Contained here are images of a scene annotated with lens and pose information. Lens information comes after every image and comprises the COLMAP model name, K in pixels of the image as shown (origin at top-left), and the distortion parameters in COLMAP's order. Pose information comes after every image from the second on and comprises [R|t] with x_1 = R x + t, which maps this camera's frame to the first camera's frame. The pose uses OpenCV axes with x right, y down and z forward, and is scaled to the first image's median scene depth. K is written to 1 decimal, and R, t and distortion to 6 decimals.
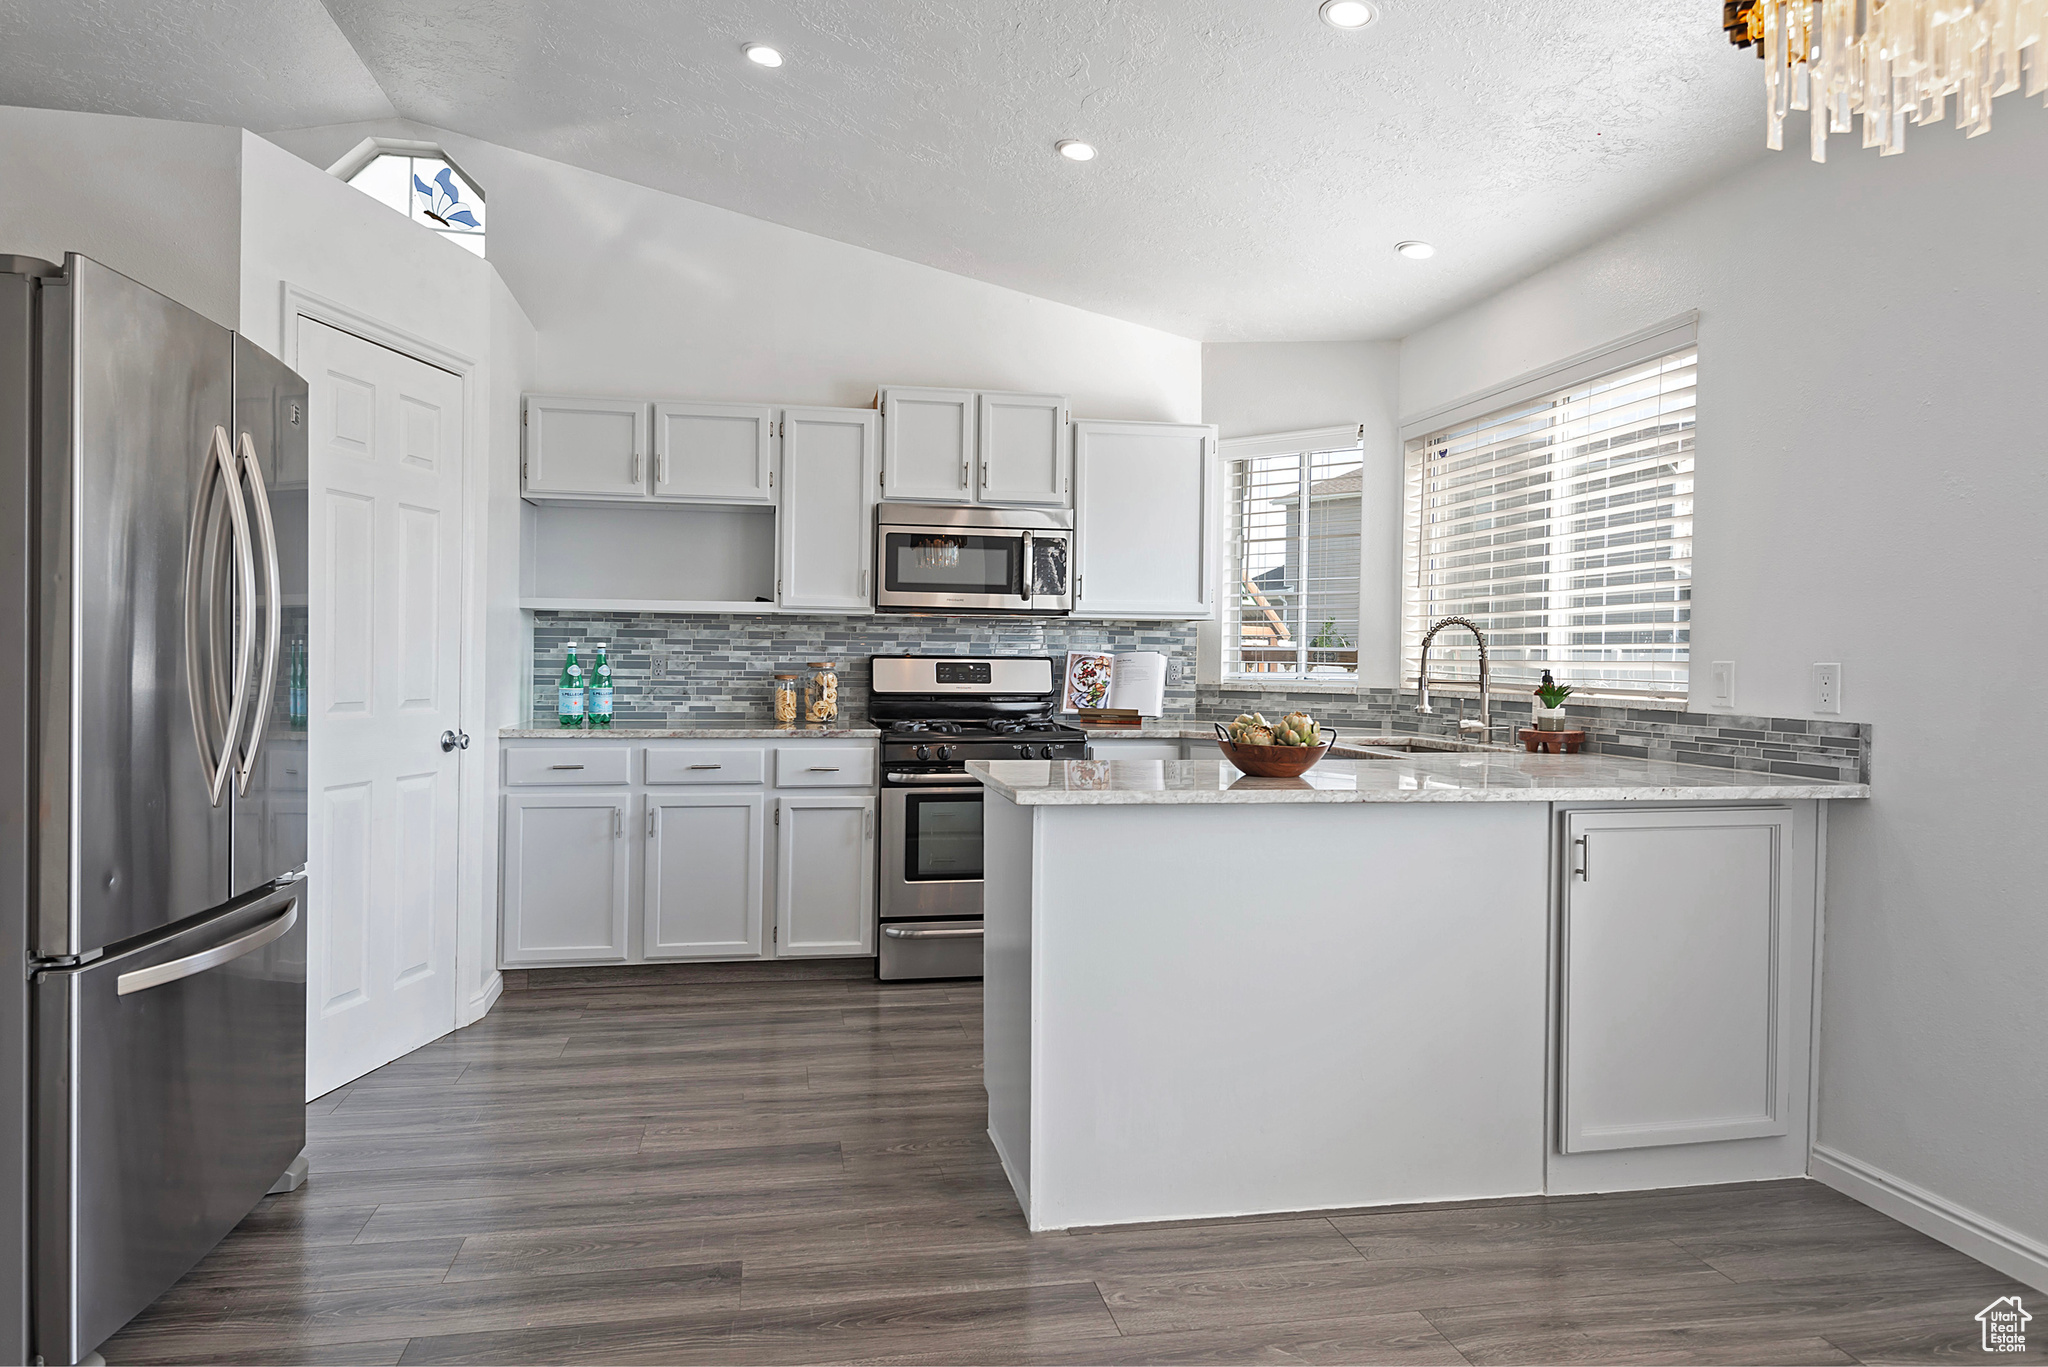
lens RADIAL K [[1231.3, 0, 951.7], [0, 1231.3, 661.1], [0, 0, 1]] dist [0.001677, 0.000748]
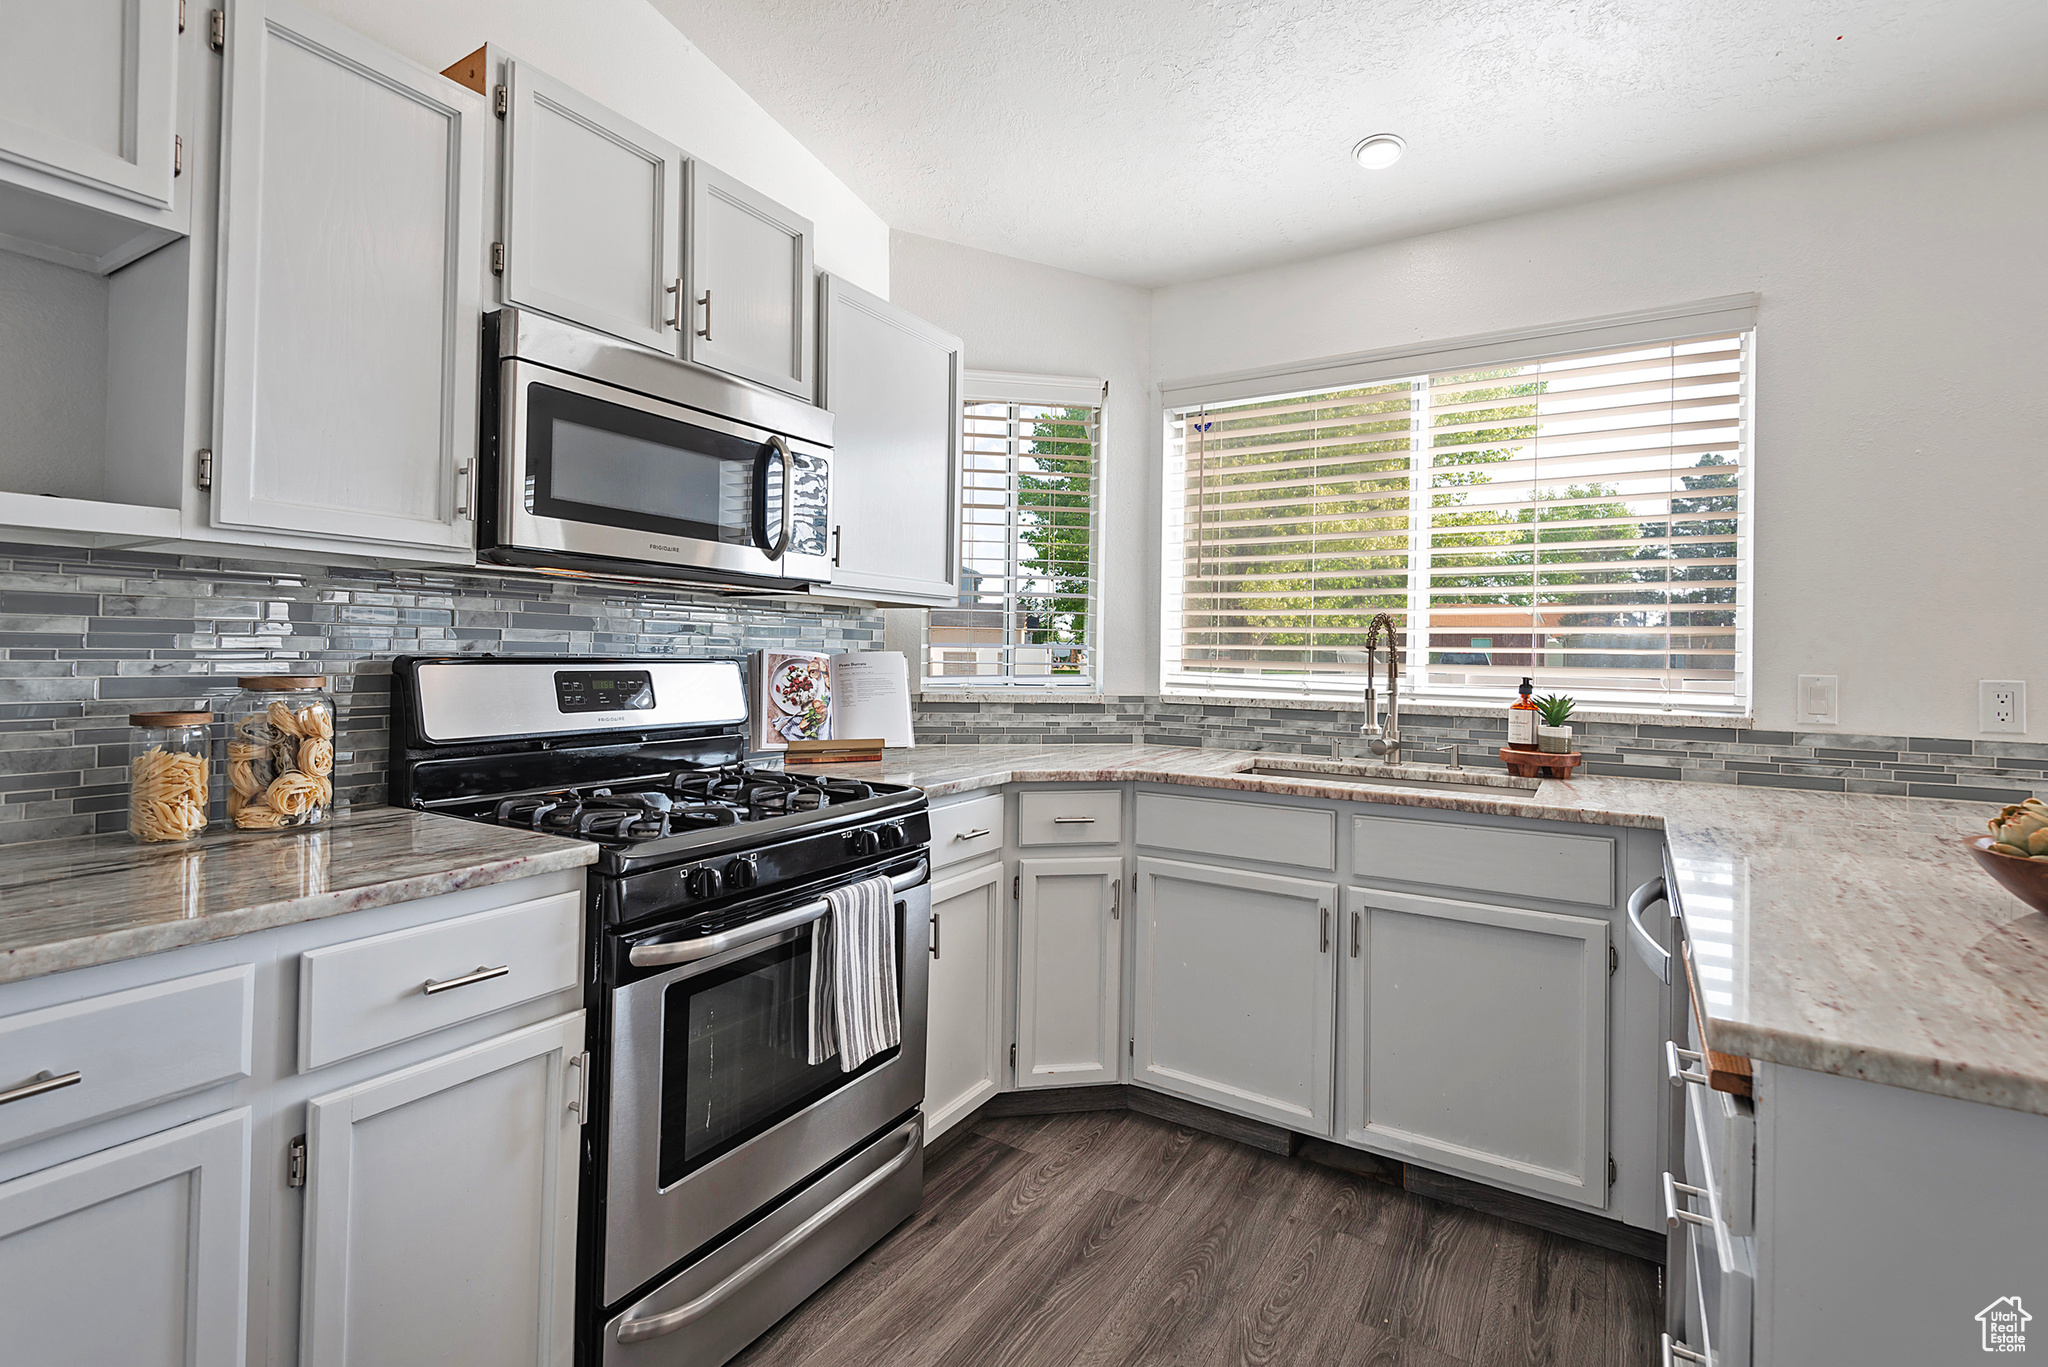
lens RADIAL K [[923.7, 0, 982.2], [0, 923.7, 643.8], [0, 0, 1]] dist [0.000679, -0.000423]
pose [[0.645291, 0.006473, 0.763909, -0.197202], [-0.007025, 0.999972, -0.002539, -0.011013], [-0.763904, -0.003729, 0.645319, 0.659735]]
